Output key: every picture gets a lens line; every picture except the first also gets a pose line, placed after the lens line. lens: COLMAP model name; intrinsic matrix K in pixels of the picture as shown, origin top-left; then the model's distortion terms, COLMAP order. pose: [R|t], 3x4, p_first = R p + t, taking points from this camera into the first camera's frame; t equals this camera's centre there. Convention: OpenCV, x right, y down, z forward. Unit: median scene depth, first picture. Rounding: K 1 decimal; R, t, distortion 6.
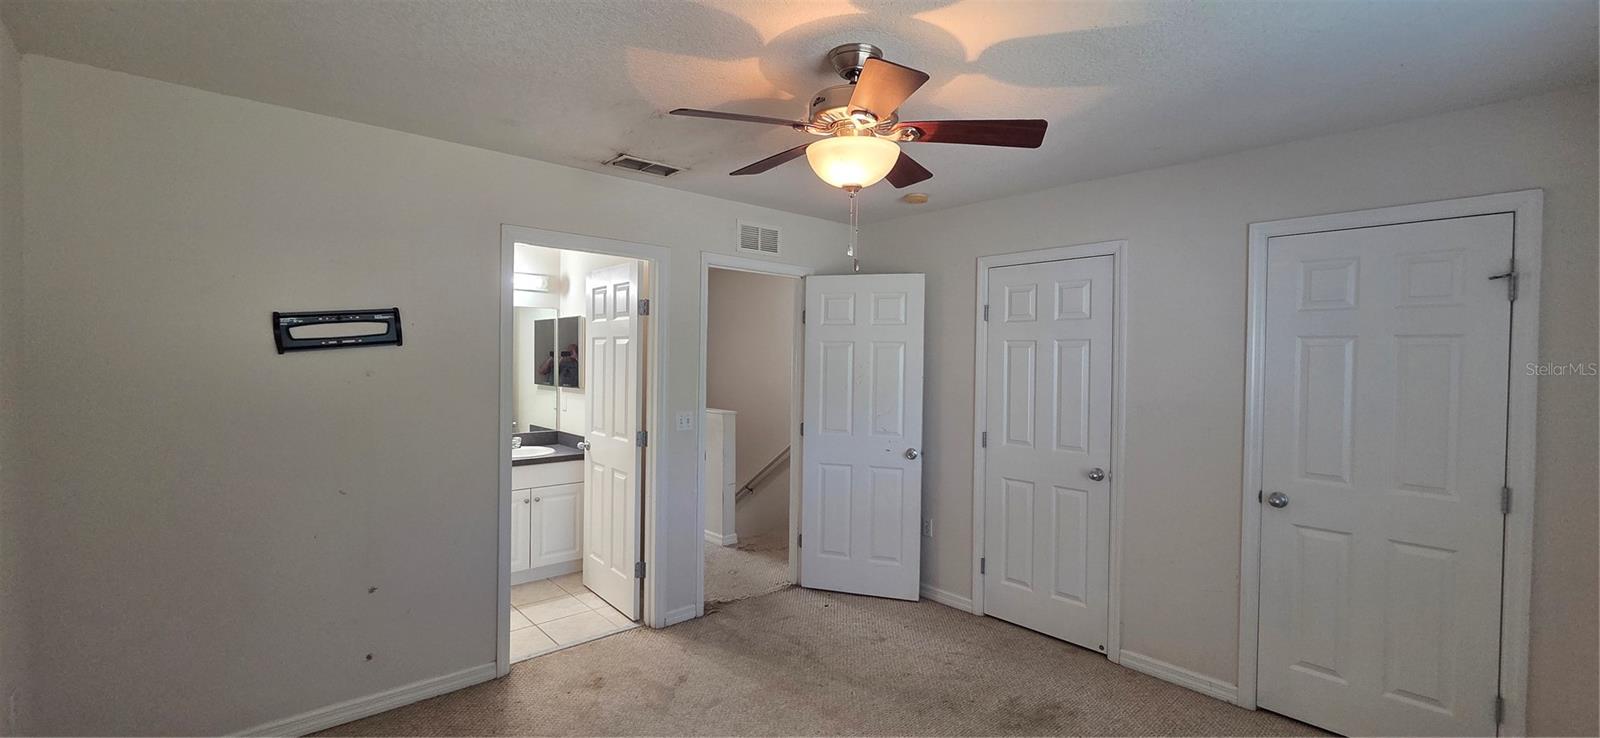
lens RADIAL K [[613.9, 0, 807.8], [0, 613.9, 366.2], [0, 0, 1]] dist [-0.014360, -0.000130]
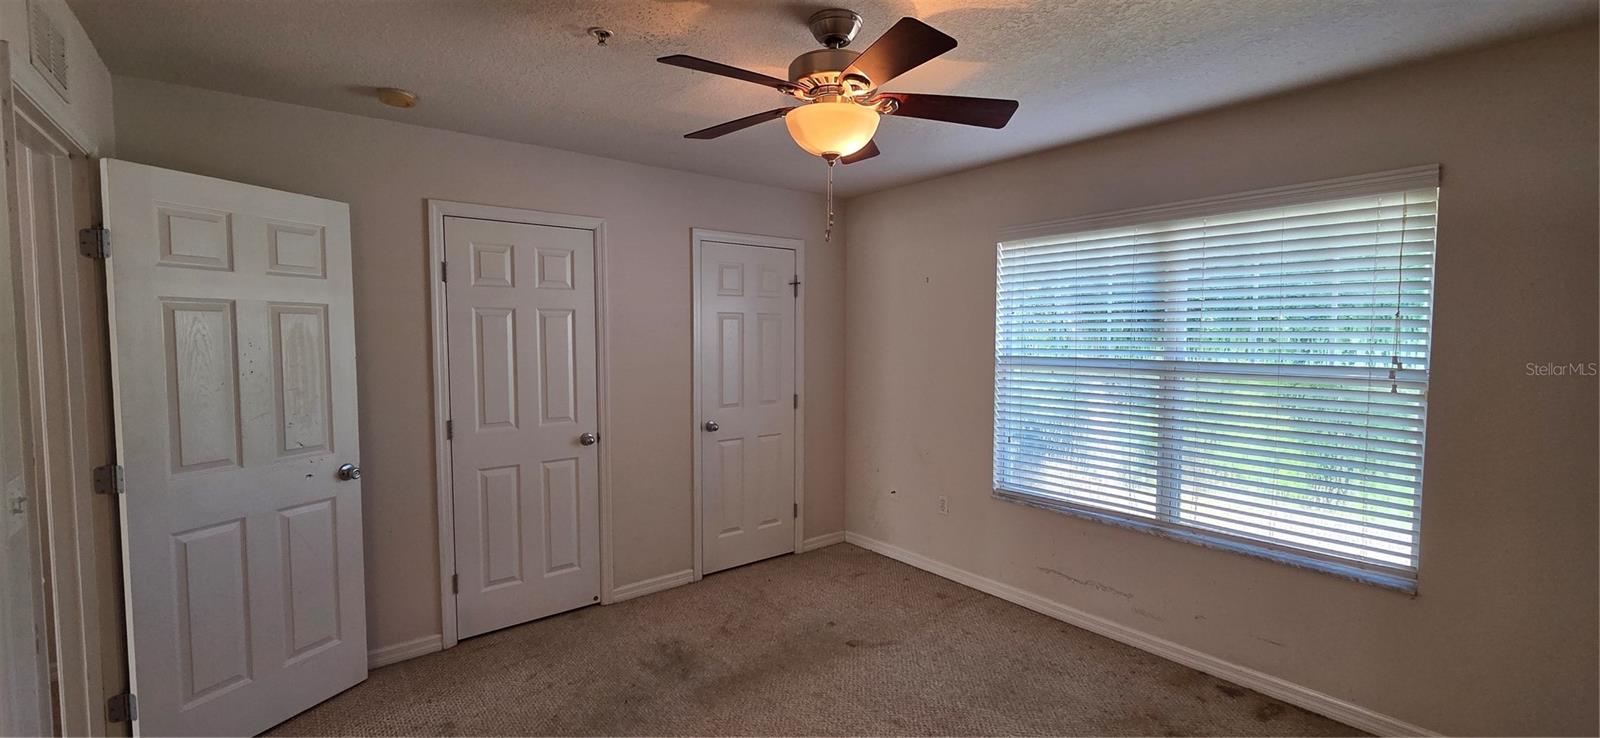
lens RADIAL K [[626.6, 0, 792.3], [0, 626.6, 367.2], [0, 0, 1]] dist [0.000485, 0.000016]
pose [[0.112737, -0.067804, 0.991309, -0.557520], [0.015138, 0.997670, 0.066517, -0.012902], [-0.993510, 0.007508, 0.113501, 0.540915]]
